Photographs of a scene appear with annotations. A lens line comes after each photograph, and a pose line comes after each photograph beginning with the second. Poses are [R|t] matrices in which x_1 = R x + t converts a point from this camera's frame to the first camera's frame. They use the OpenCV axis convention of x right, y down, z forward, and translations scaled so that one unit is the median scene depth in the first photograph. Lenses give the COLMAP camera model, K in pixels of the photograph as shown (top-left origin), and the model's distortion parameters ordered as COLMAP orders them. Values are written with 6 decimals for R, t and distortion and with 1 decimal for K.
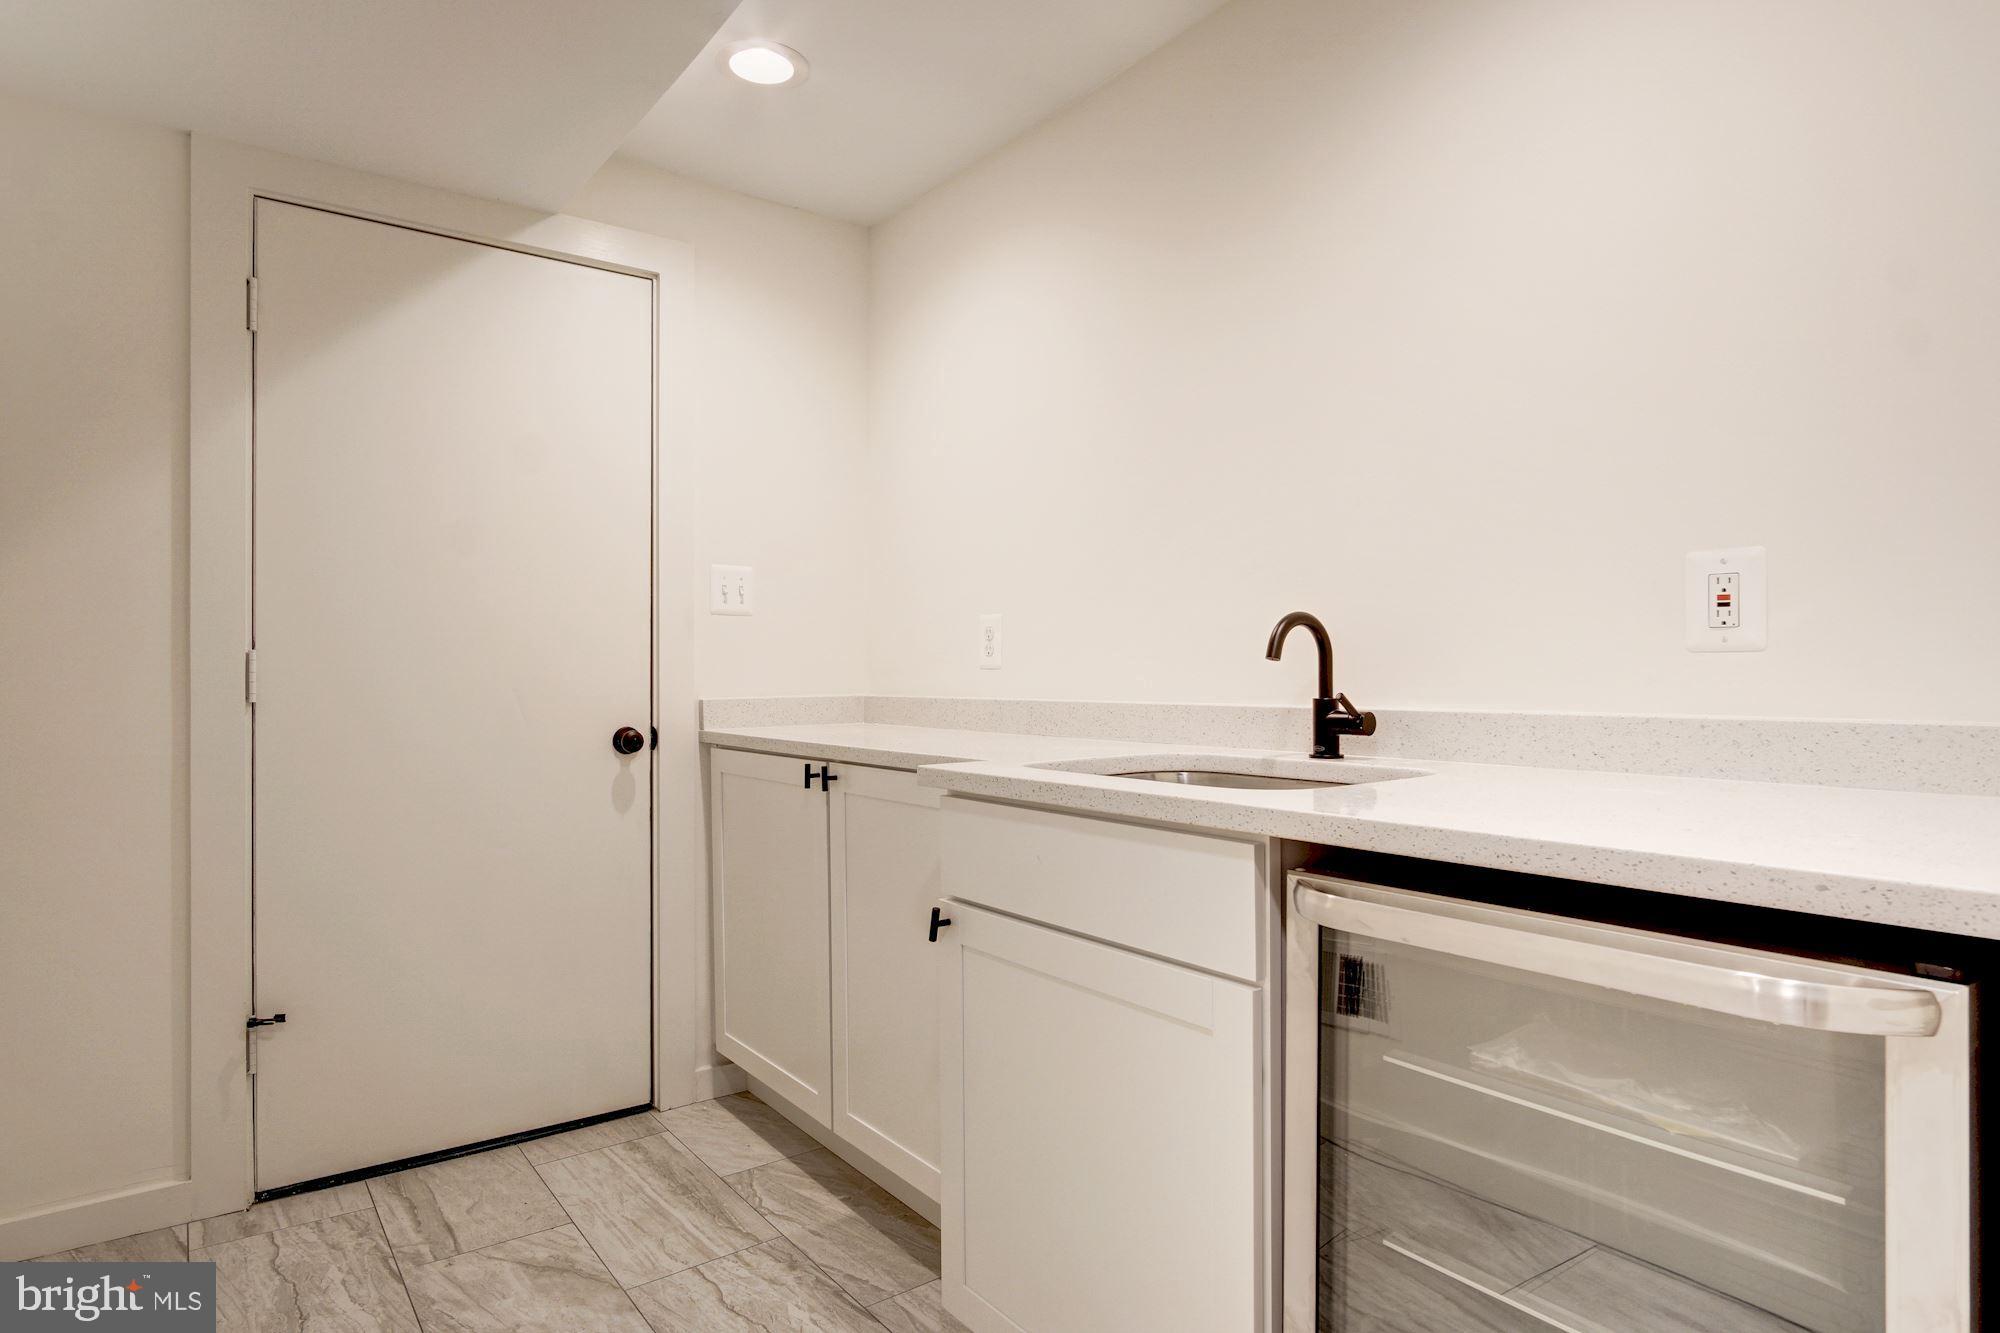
lens RADIAL K [[1058.8, 0, 1001.0], [0, 1058.8, 670.5], [0, 0, 1]] dist [-0.014048, 0.005387]
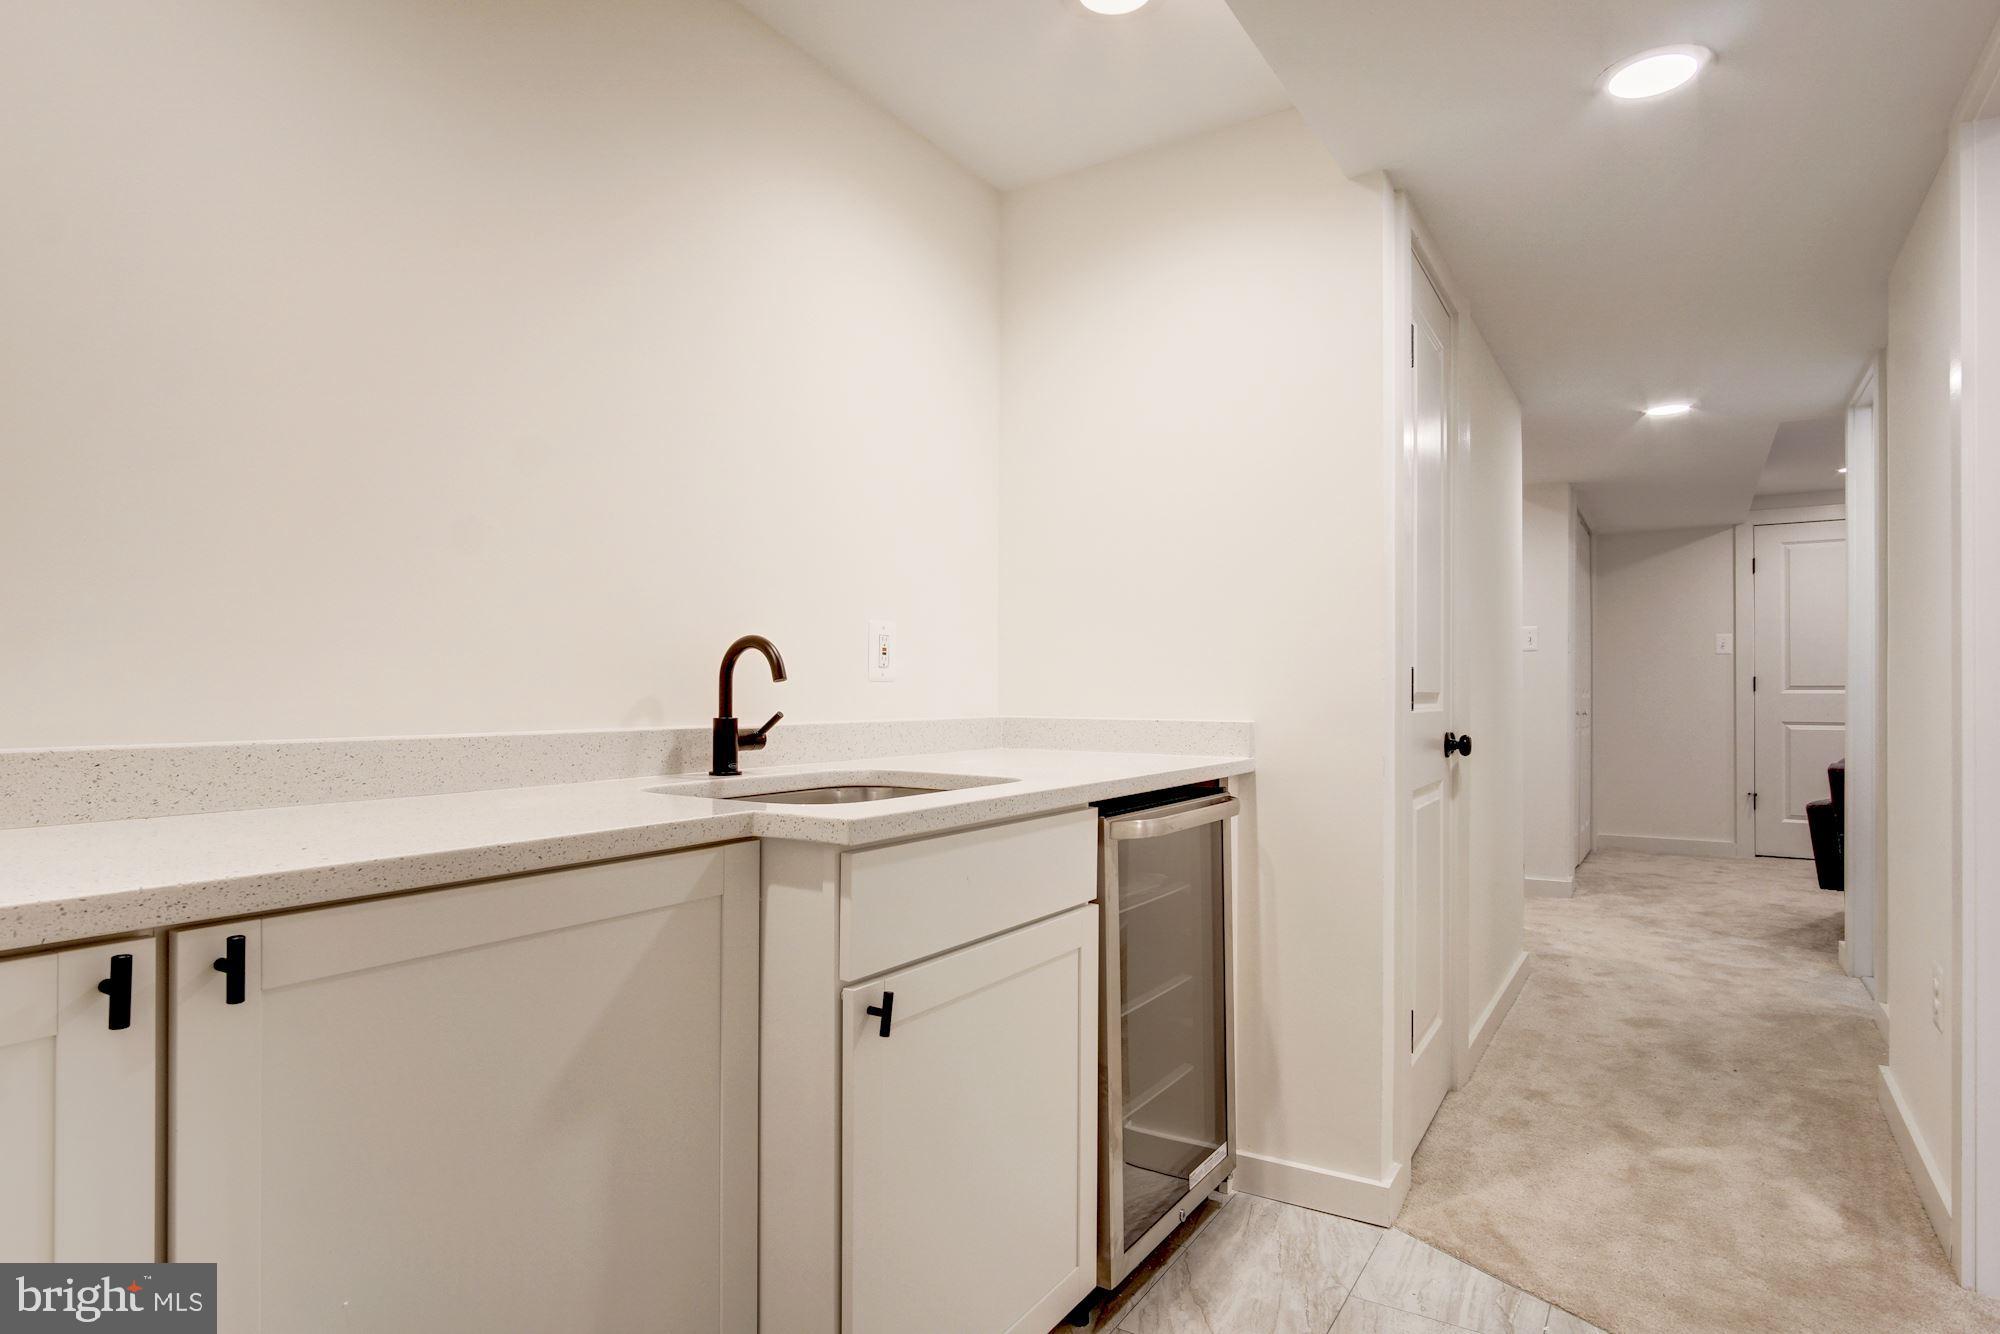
lens RADIAL K [[1058.8, 0, 1002.2], [0, 1058.8, 677.5], [0, 0, 1]] dist [-0.014048, 0.005387]
pose [[-0.331748, 0.015726, 0.943237, -0.789276], [-0.004296, 0.999825, -0.018181, 0.004423], [-0.943358, -0.010084, -0.331623, 1.122077]]
